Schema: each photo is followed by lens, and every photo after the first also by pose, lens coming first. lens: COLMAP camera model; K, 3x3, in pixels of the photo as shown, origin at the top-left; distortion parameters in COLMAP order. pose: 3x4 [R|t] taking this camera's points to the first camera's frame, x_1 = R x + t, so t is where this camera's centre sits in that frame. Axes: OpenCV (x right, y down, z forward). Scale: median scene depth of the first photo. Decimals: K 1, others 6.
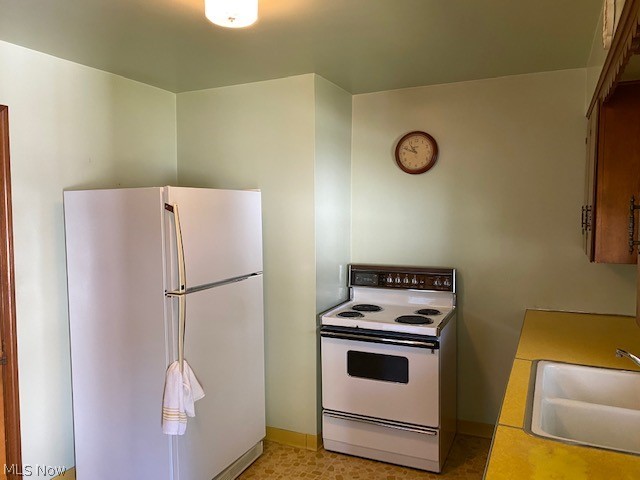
lens RADIAL K [[502.4, 0, 320.6], [0, 502.4, 239.7], [0, 0, 1]] dist [0.048256, -0.016406]
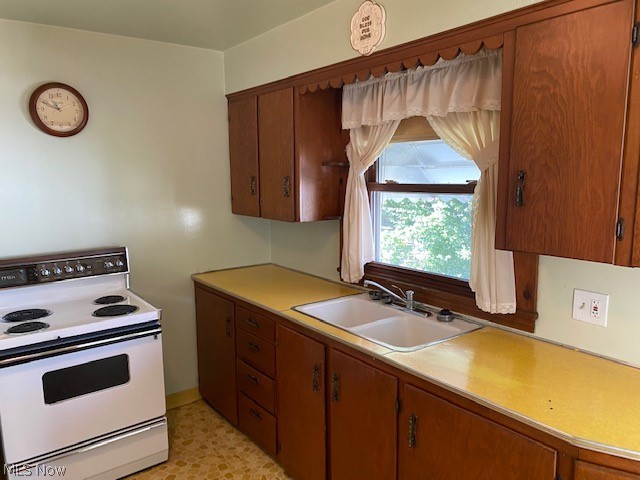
lens RADIAL K [[502.4, 0, 320.2], [0, 502.4, 240.0], [0, 0, 1]] dist [0.048256, -0.016406]
pose [[0.478345, -0.129861, 0.868517, -0.355168], [0.071263, 0.991484, 0.108998, -0.027167], [-0.875275, 0.009755, 0.483526, 0.255462]]
